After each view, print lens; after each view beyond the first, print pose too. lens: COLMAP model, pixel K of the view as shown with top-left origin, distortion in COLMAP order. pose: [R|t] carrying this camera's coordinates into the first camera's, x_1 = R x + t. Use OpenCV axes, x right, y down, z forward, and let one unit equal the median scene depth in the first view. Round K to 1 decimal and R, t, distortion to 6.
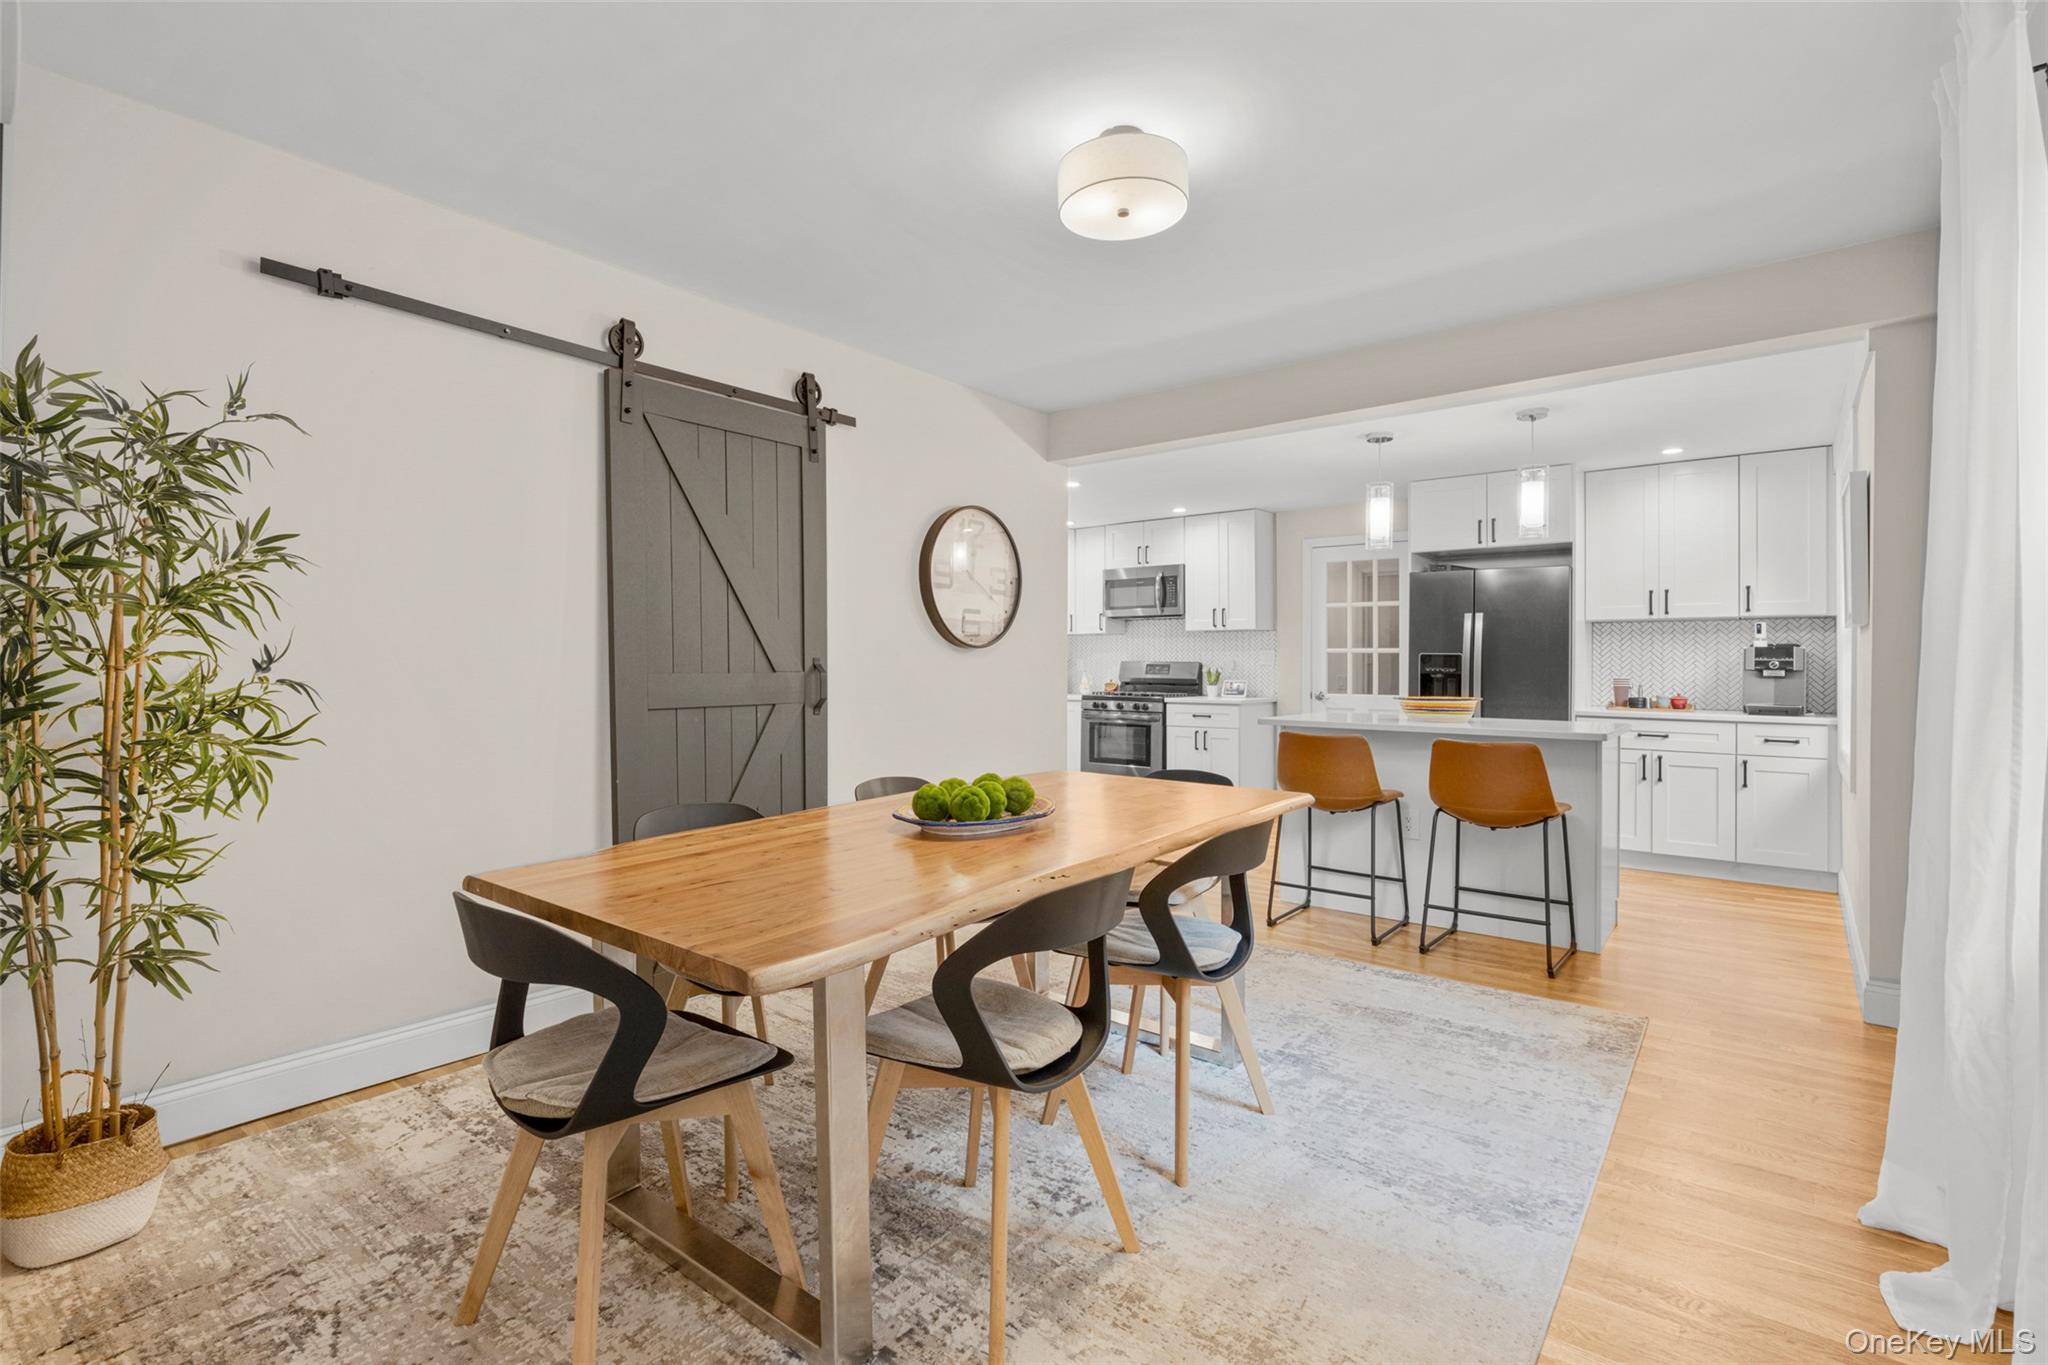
lens RADIAL K [[947.4, 0, 1019.0], [0, 947.4, 672.2], [0, 0, 1]] dist [-0.005508, -0.000049]
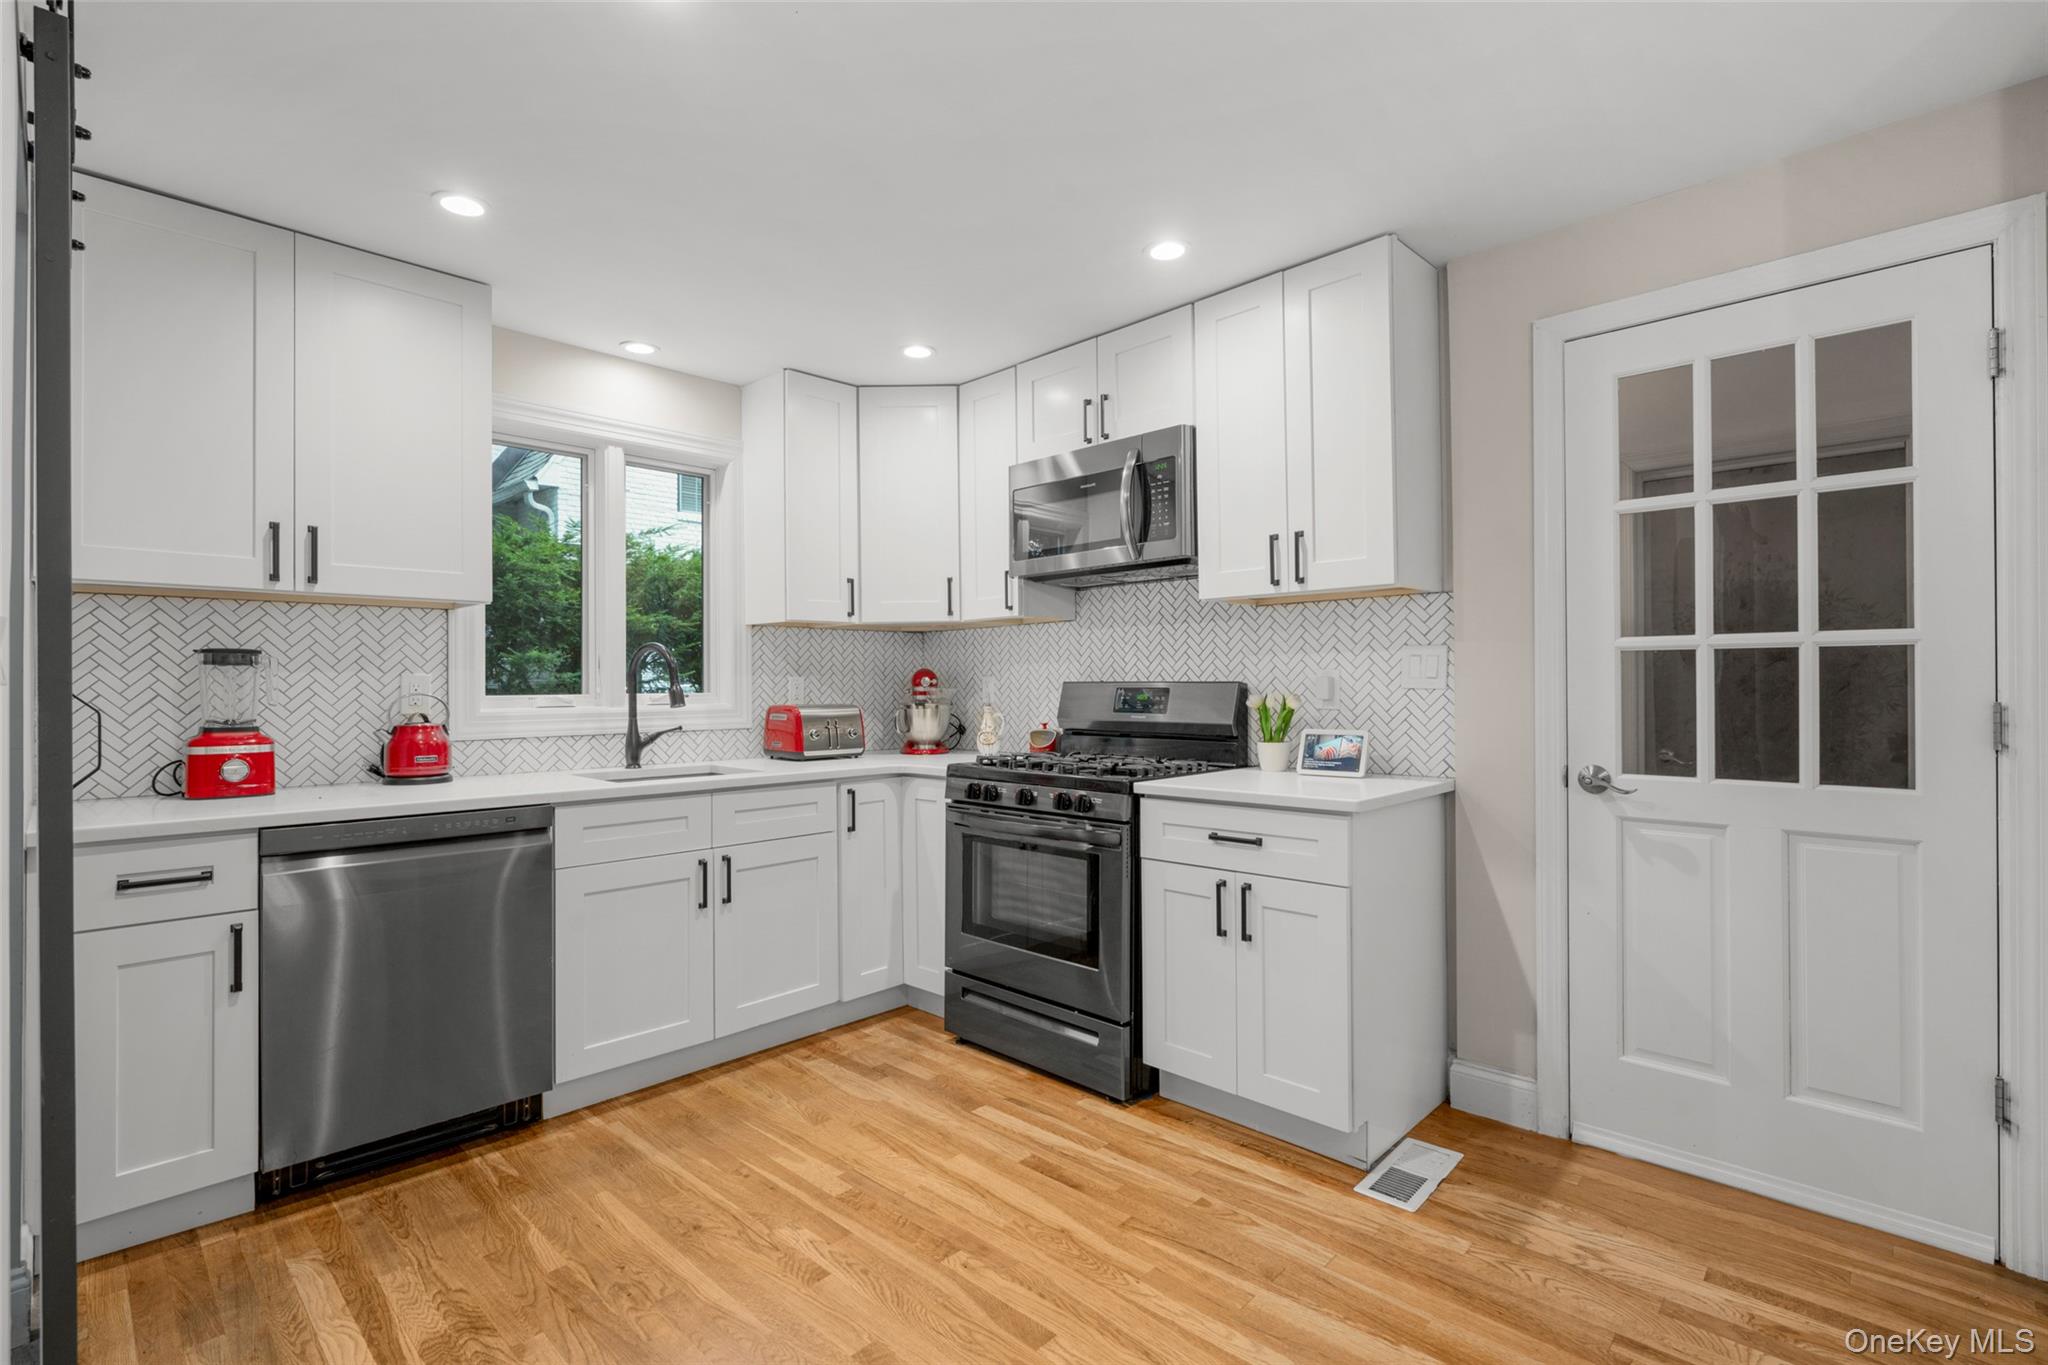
lens RADIAL K [[934.1, 0, 1017.7], [0, 934.1, 681.3], [0, 0, 1]] dist [-0.001583, 0.000137]
pose [[0.995515, -0.006387, -0.094390, 0.149129], [0.005071, 0.999887, -0.014177, -0.006379], [0.094470, 0.013635, 0.995434, 0.666421]]
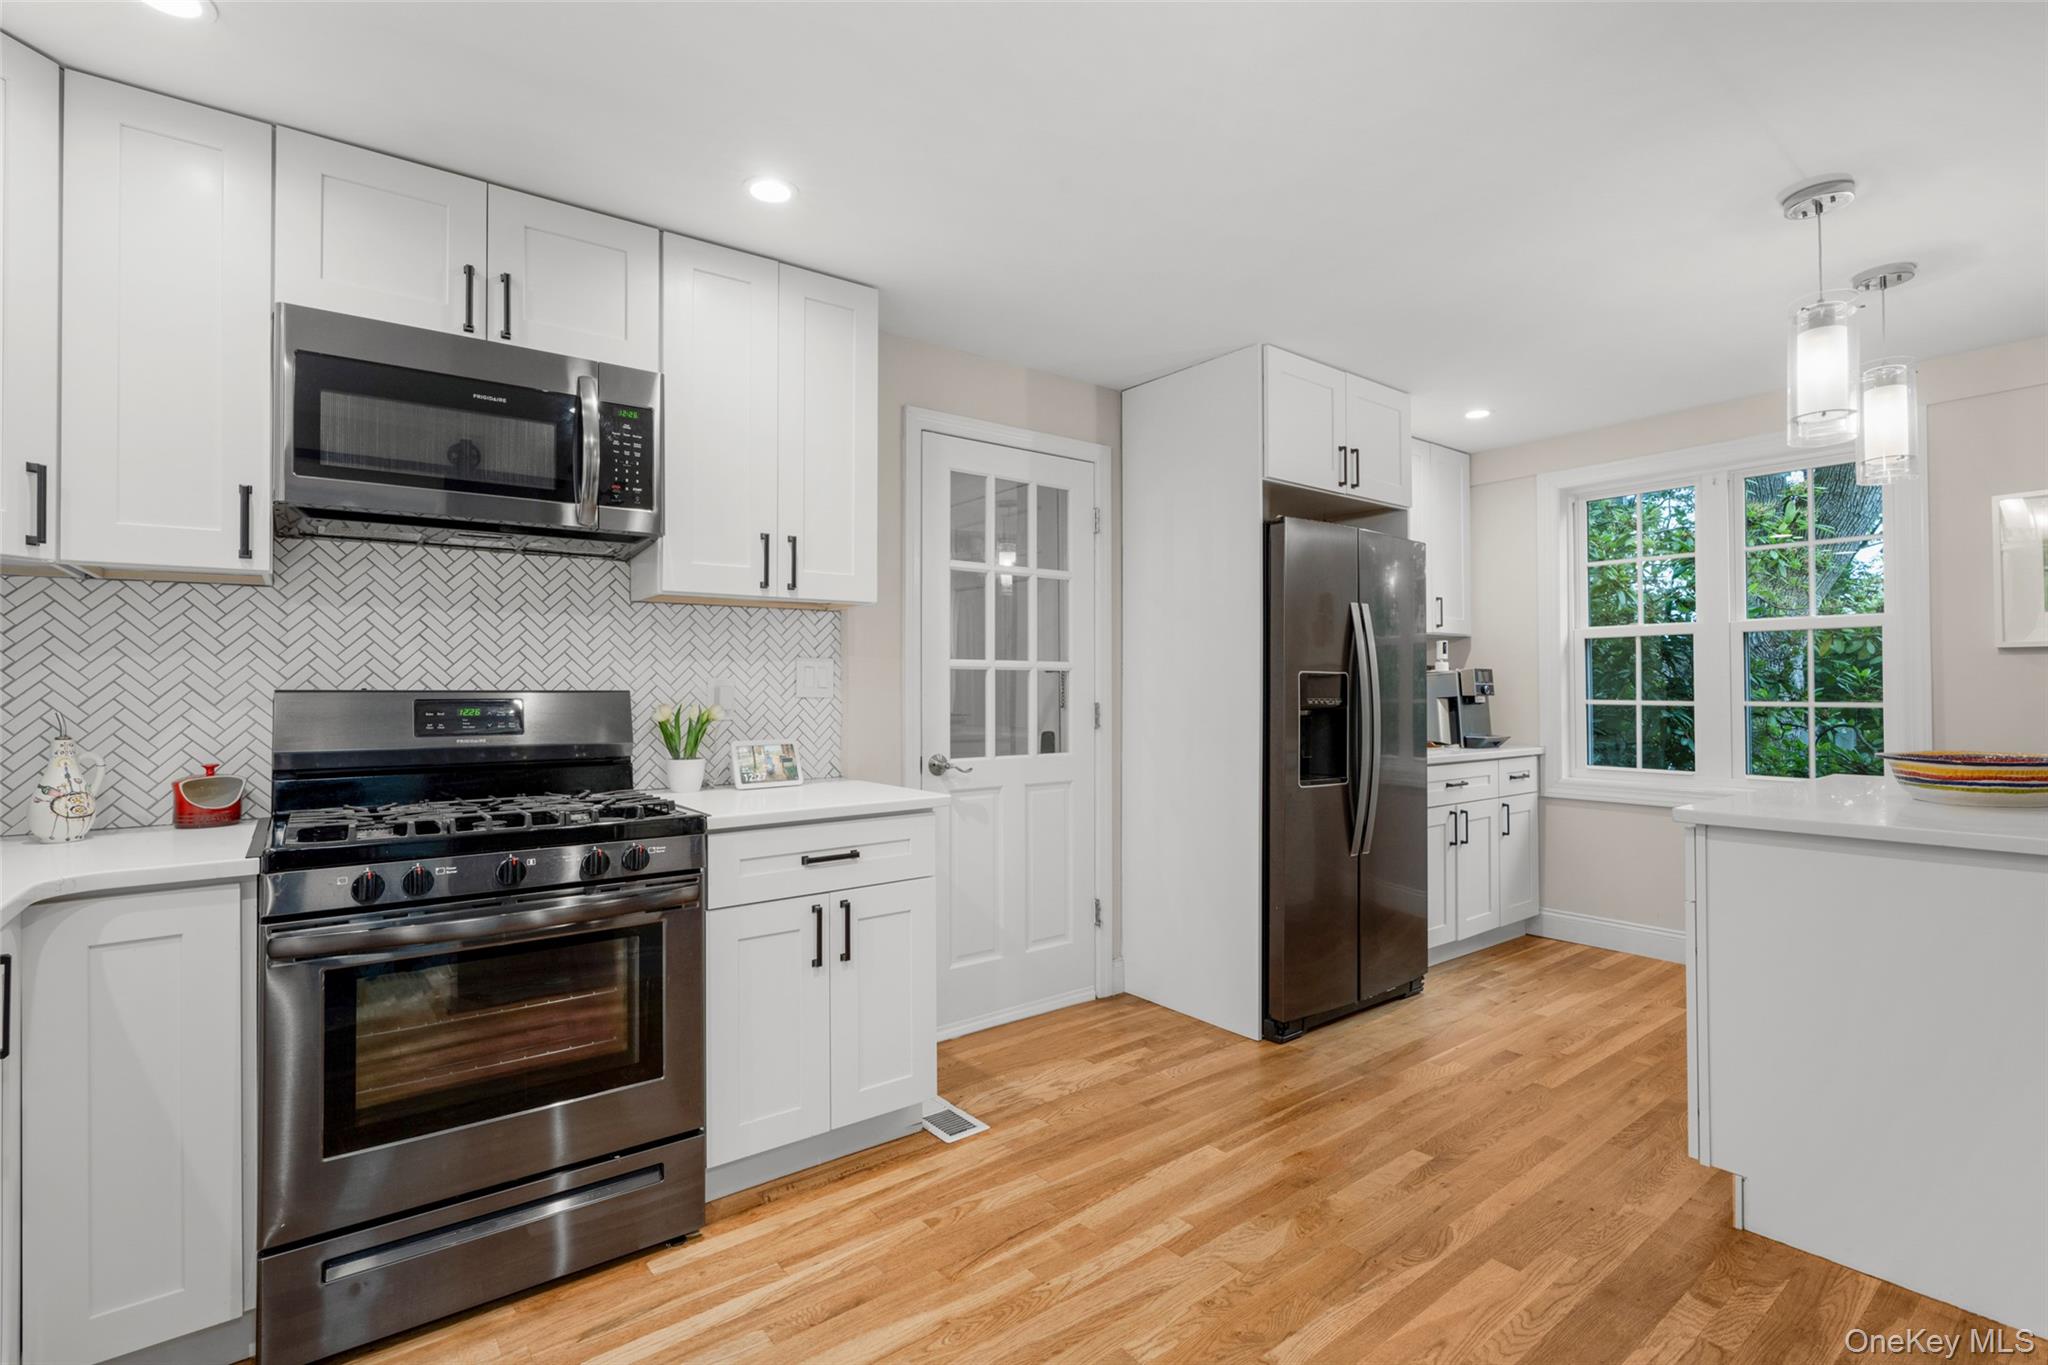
lens RADIAL K [[947.4, 0, 1019.0], [0, 947.4, 672.2], [0, 0, 1]] dist [-0.005508, -0.000049]
pose [[0.238590, 0.016447, 0.970981, -0.107577], [0.015189, 0.999671, -0.020665, -0.009116], [-0.971002, 0.019679, 0.238262, 0.873285]]
